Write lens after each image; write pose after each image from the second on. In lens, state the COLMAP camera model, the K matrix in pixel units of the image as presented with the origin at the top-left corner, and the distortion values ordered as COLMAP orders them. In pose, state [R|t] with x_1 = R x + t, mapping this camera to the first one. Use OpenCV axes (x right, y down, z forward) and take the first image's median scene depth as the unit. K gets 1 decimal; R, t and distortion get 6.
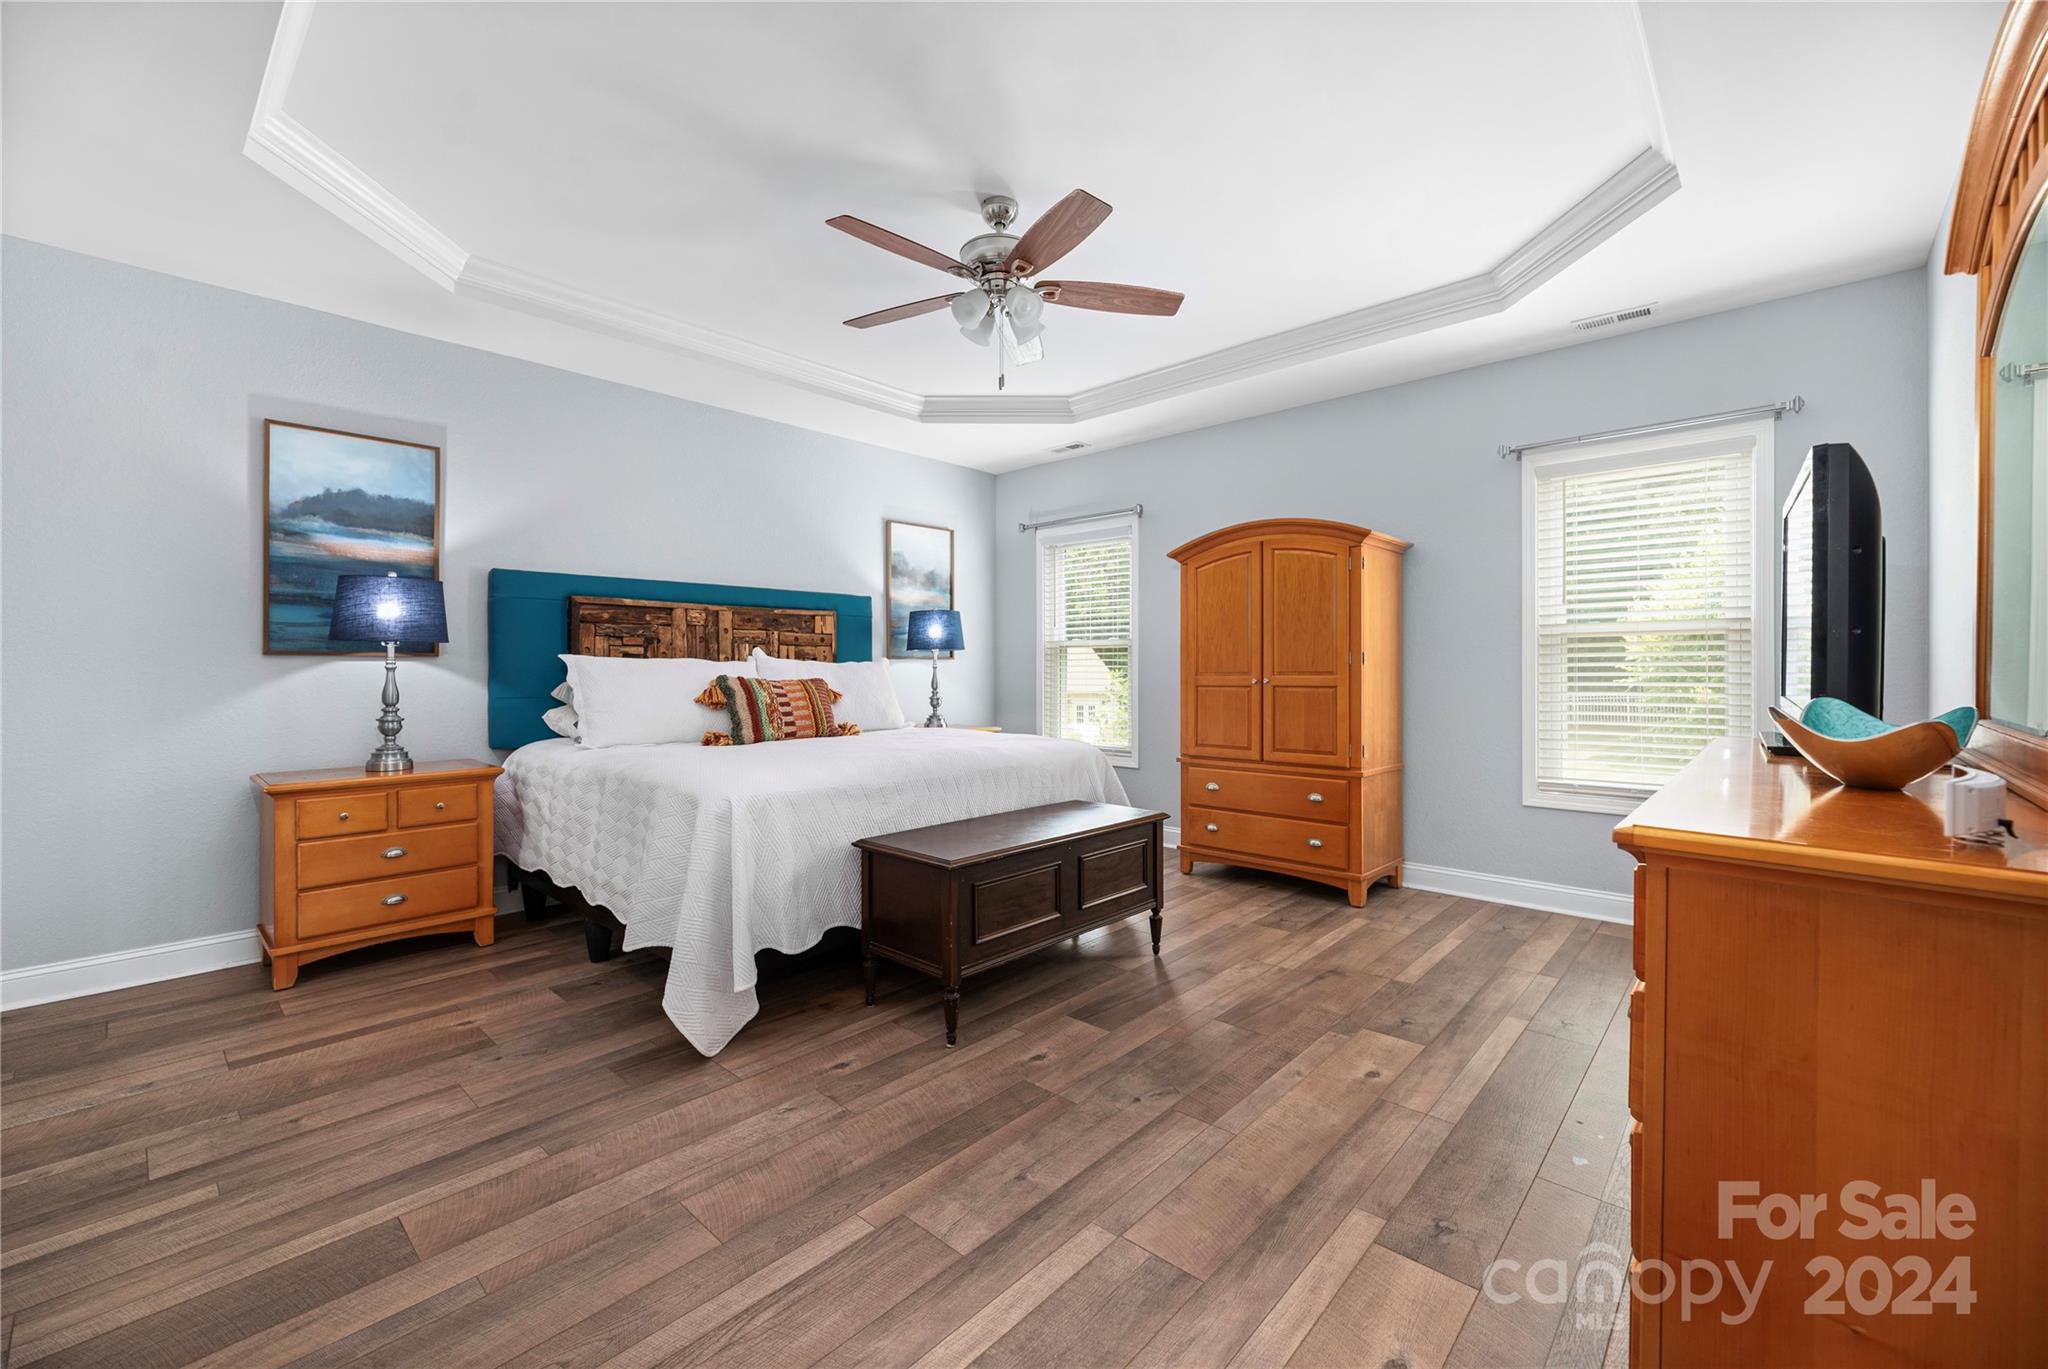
lens RADIAL K [[833.9, 0, 1031.1], [0, 833.9, 683.1], [0, 0, 1]] dist [0.002726, -0.000166]
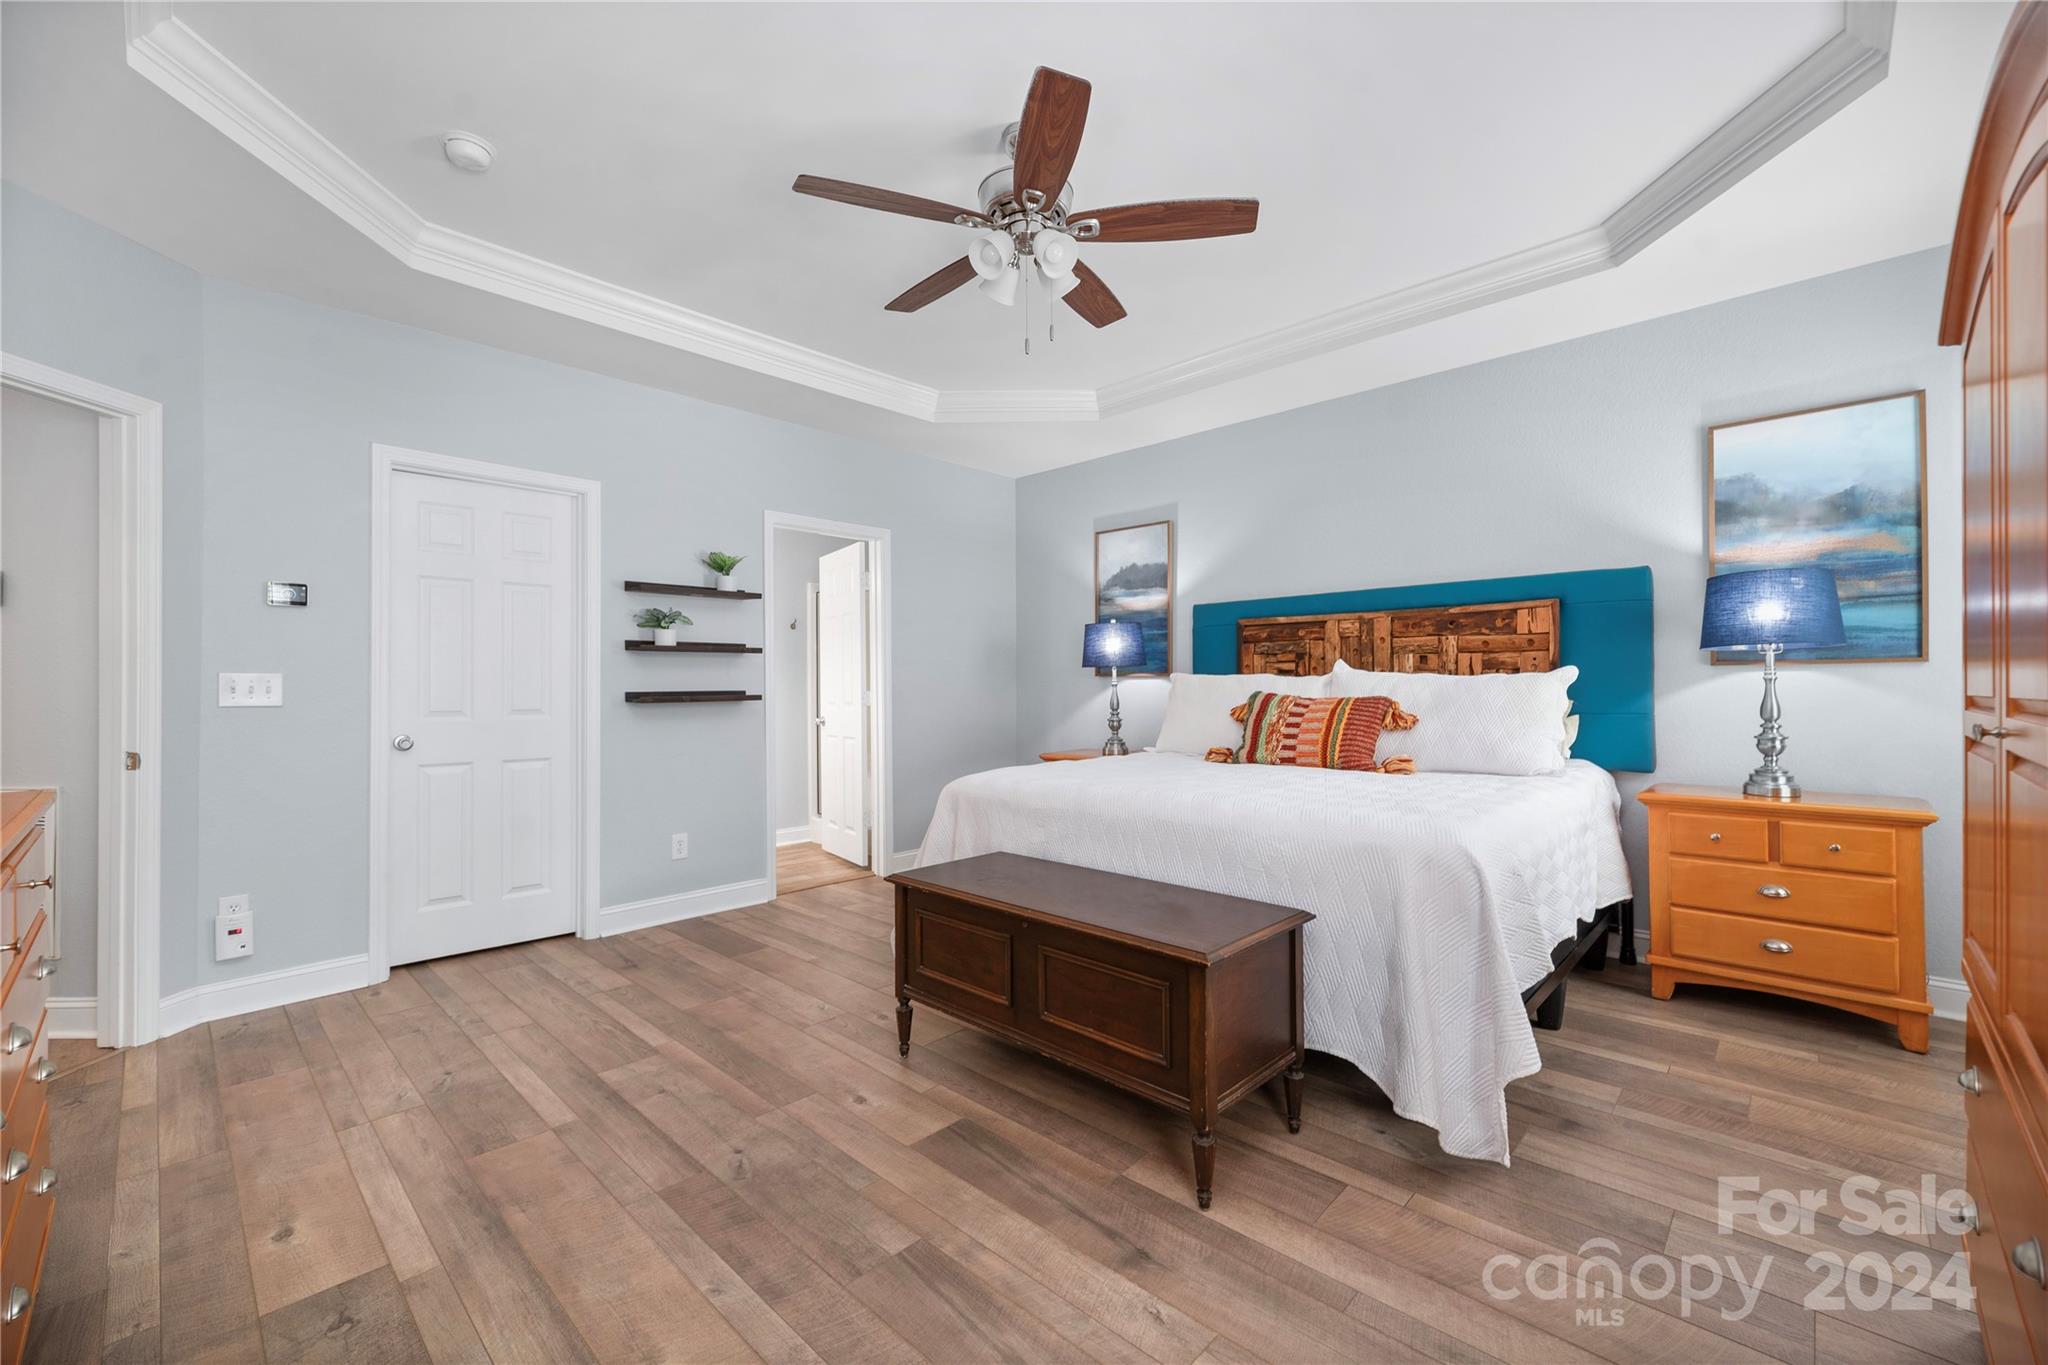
lens RADIAL K [[833.9, 0, 1031.1], [0, 833.9, 681.1], [0, 0, 1]] dist [0.002726, -0.000166]
pose [[-0.026128, -0.005345, -0.999644, 0.625269], [-0.012451, 0.999910, -0.005021, -0.013611], [0.999581, 0.012315, -0.026192, 0.801019]]
